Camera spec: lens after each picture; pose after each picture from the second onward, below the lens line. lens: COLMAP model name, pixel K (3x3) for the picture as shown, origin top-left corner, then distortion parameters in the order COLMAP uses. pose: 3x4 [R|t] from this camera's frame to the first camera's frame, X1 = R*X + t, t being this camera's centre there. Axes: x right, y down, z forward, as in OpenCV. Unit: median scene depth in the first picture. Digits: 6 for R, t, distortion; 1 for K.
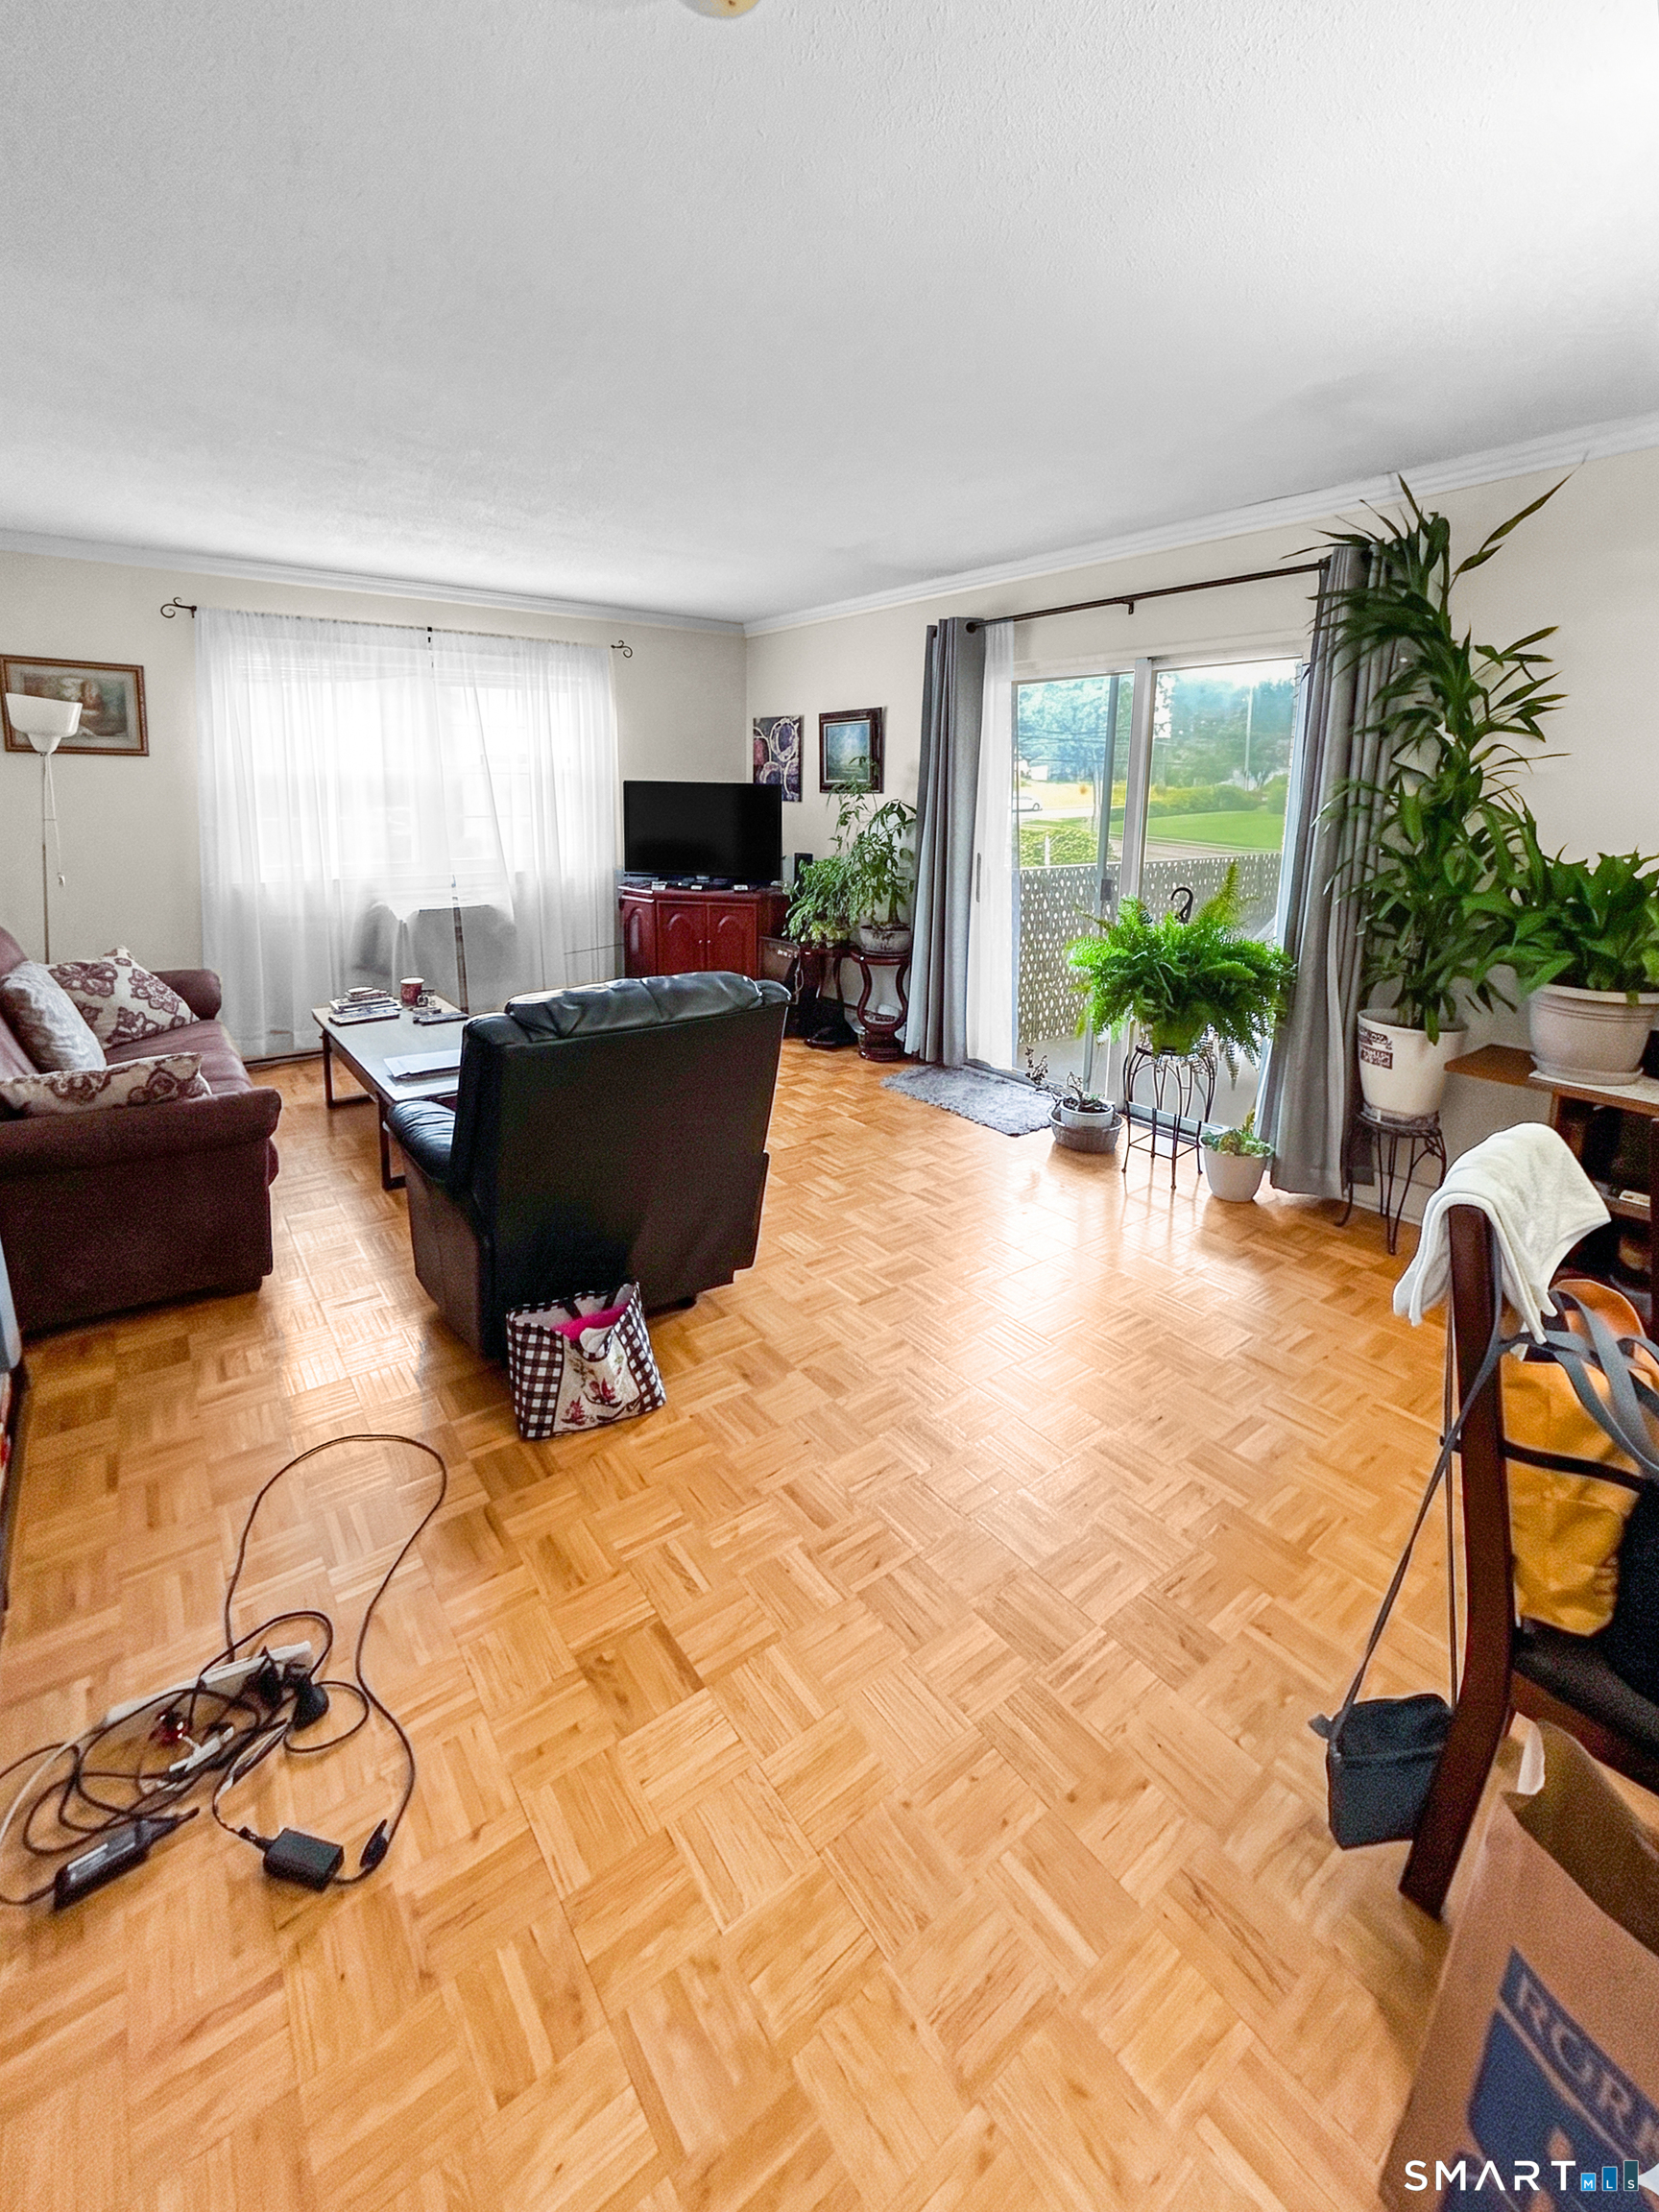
lens RADIAL K [[878.0, 0, 829.5], [0, 878.0, 1106.0], [0, 0, 1]] dist [0.001462, -0.000158]
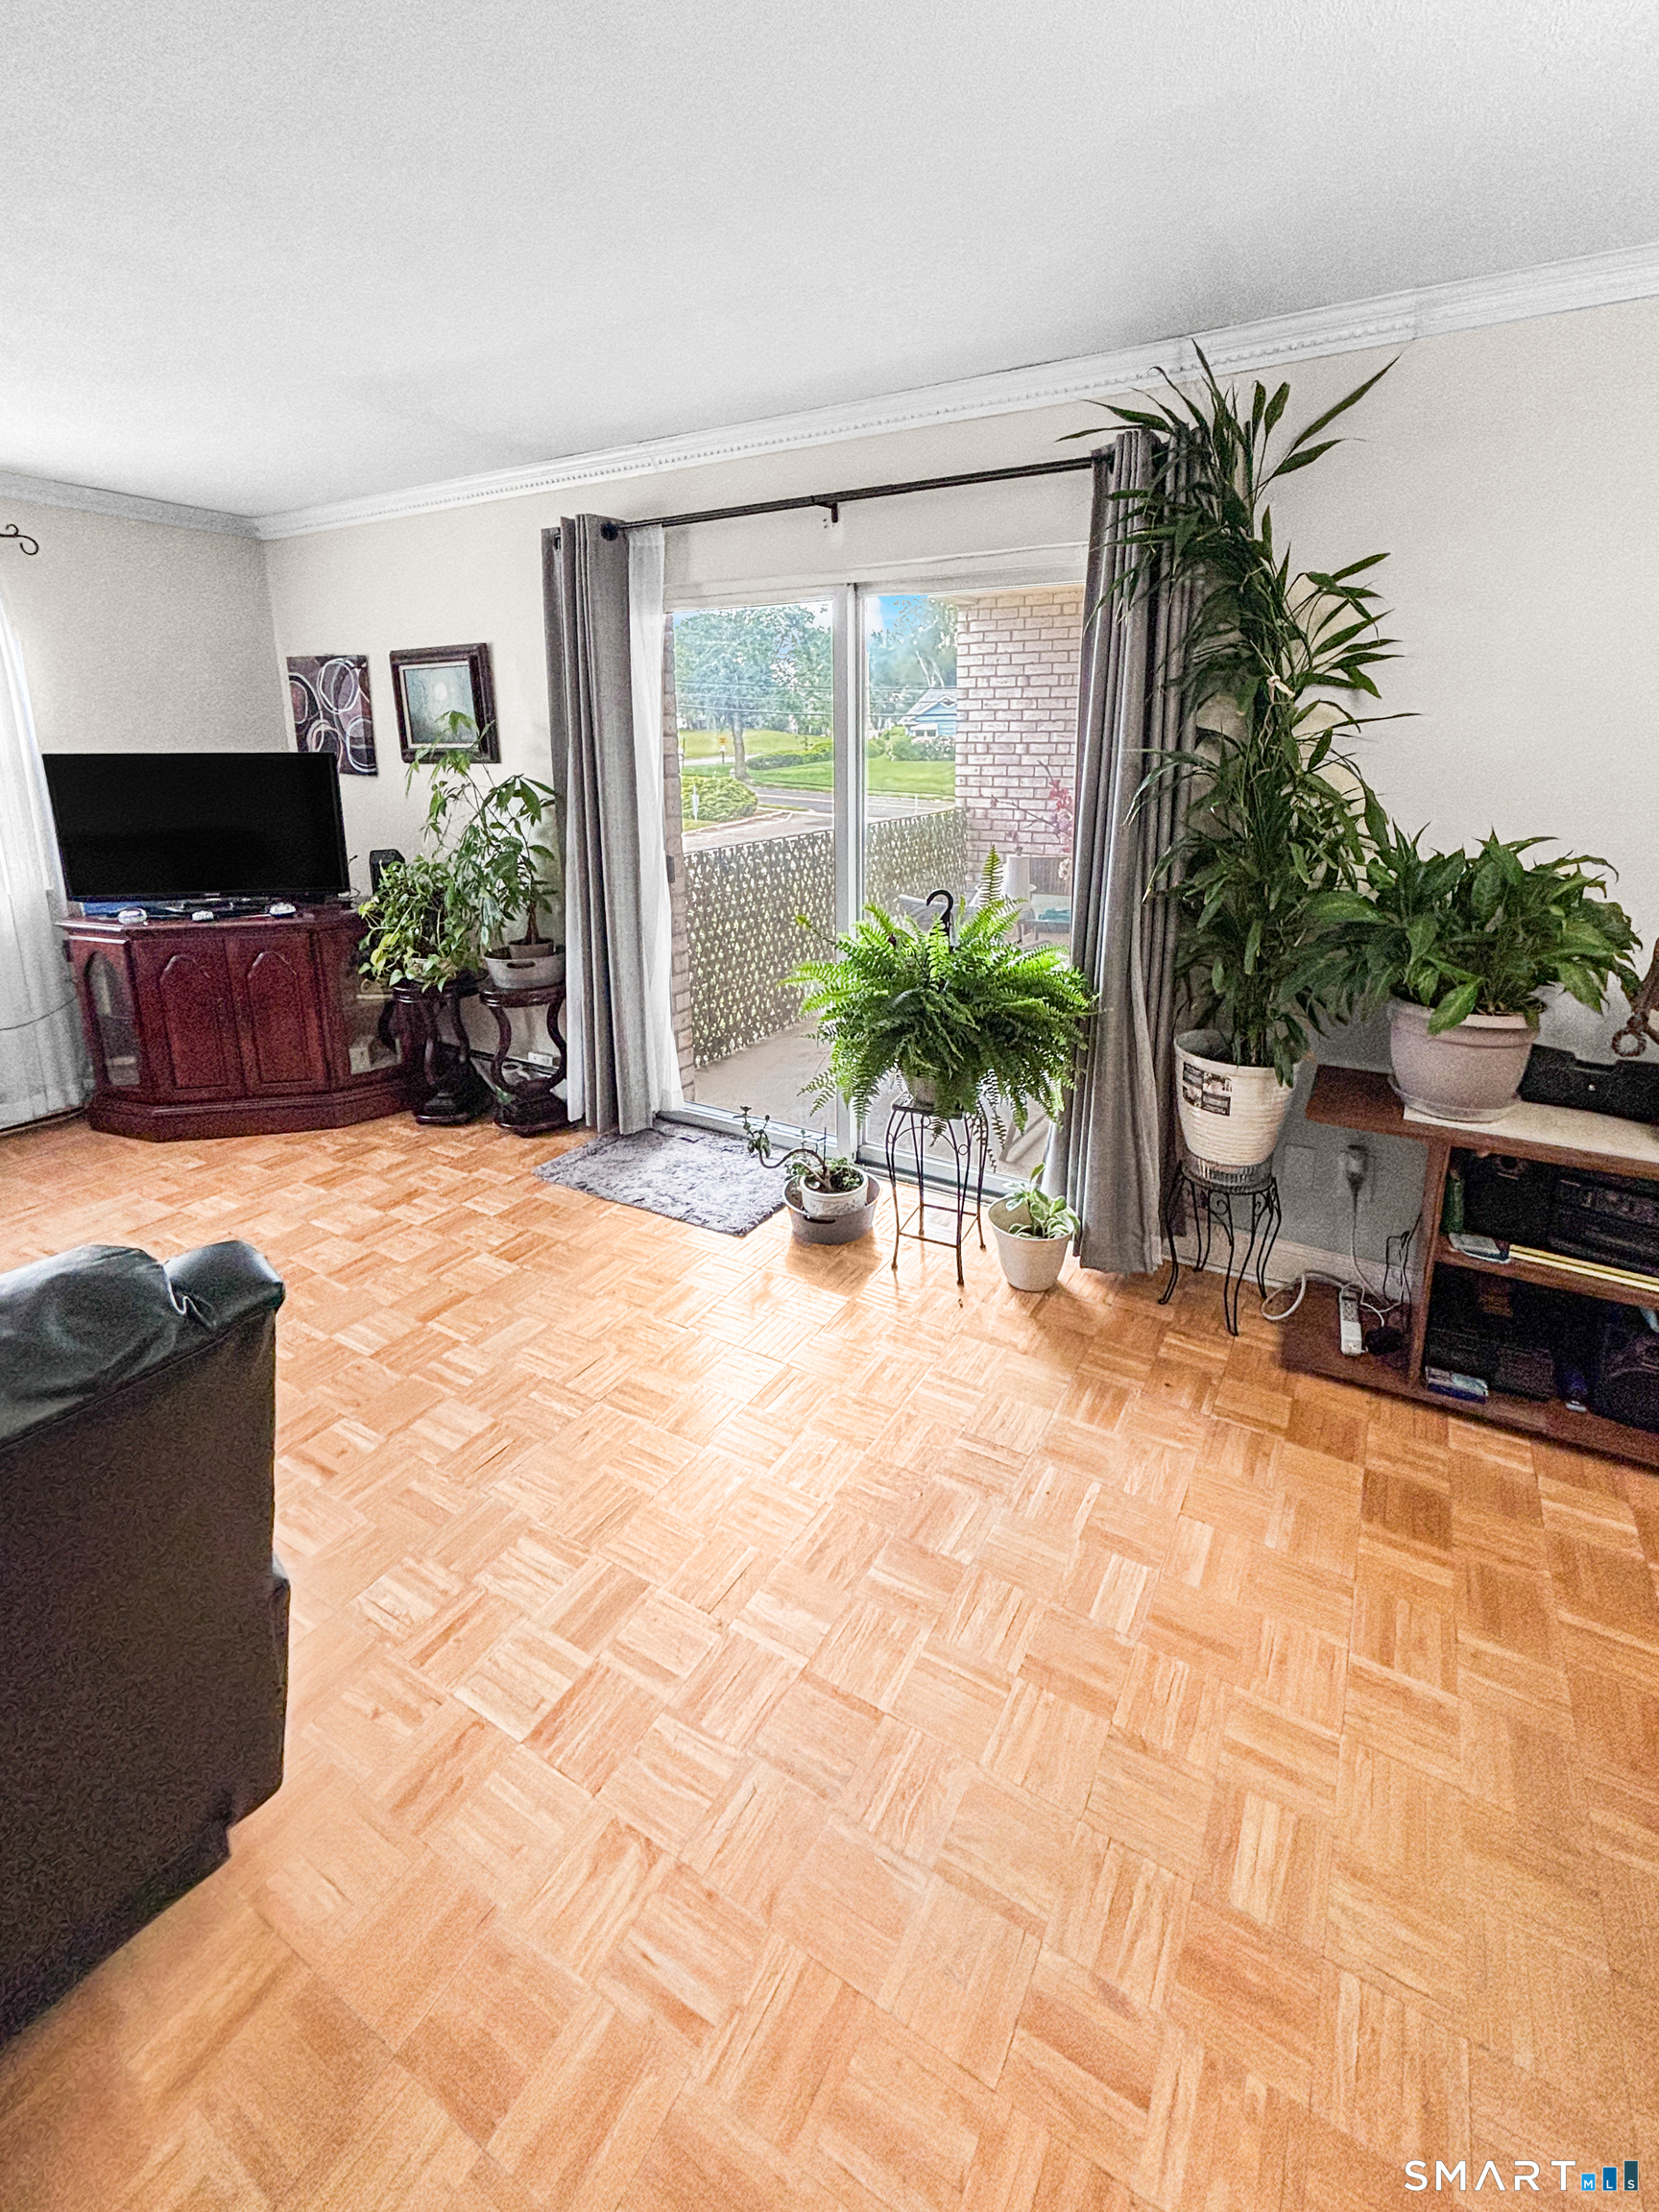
lens RADIAL K [[966.5, 0, 825.5], [0, 966.5, 1051.4], [0, 0, 1]] dist [0.015750, -0.000076]
pose [[0.931049, -0.092490, 0.352979, 0.009083], [0.115411, 0.992325, -0.044403, -0.069623], [-0.346163, 0.082079, 0.934577, 0.219465]]
